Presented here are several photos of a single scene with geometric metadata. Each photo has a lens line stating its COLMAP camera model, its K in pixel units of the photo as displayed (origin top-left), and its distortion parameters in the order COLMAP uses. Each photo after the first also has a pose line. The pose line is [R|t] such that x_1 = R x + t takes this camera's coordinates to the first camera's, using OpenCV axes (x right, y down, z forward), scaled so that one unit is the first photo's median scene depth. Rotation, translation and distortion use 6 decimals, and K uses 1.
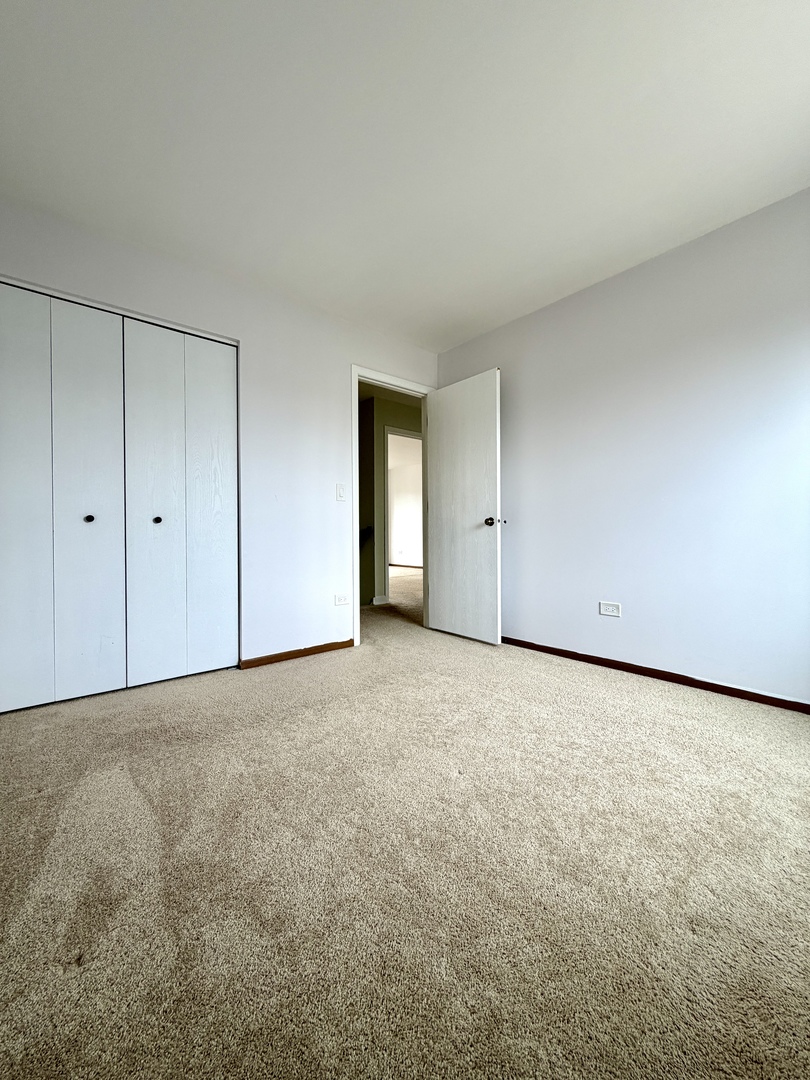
lens RADIAL K [[431.7, 0, 405.0], [0, 431.7, 536.7], [0, 0, 1]] dist [0.000169, -0.000075]
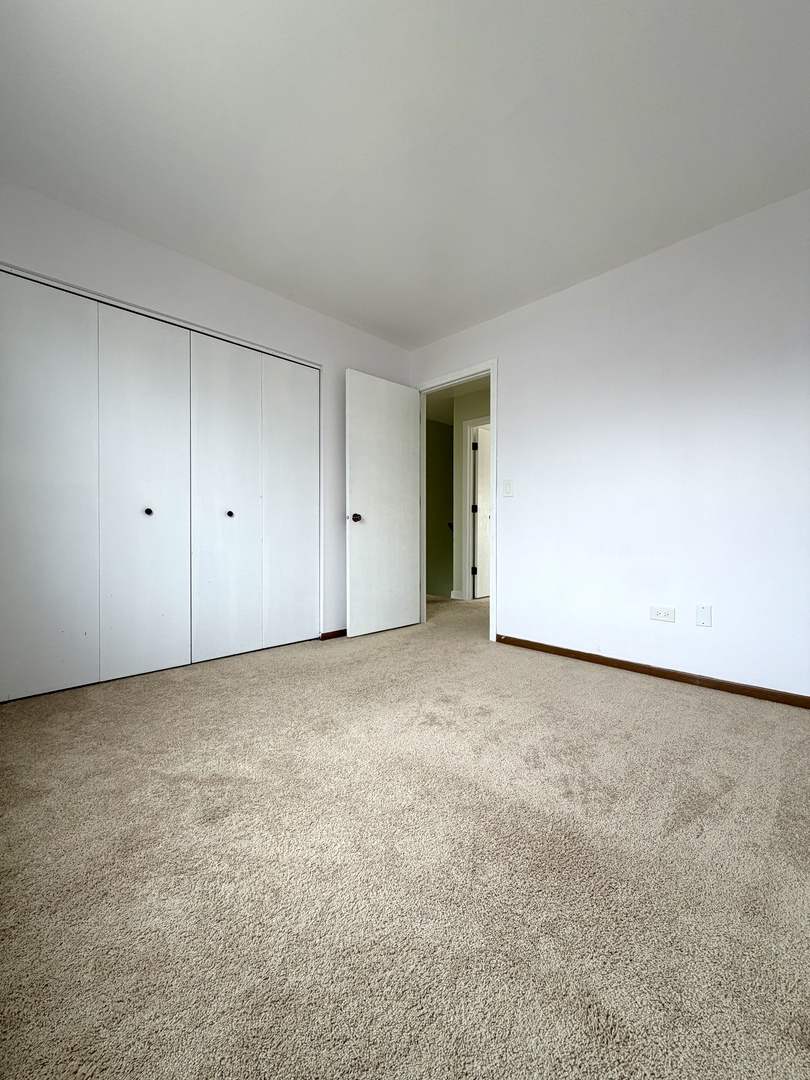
lens RADIAL K [[431.7, 0, 405.0], [0, 431.7, 536.7], [0, 0, 1]] dist [0.000169, -0.000075]
pose [[0.997222, 0.013082, 0.073327, -0.173745], [-0.013769, 0.999866, 0.008866, 0.003149], [-0.073201, -0.009851, 0.997269, -0.151508]]
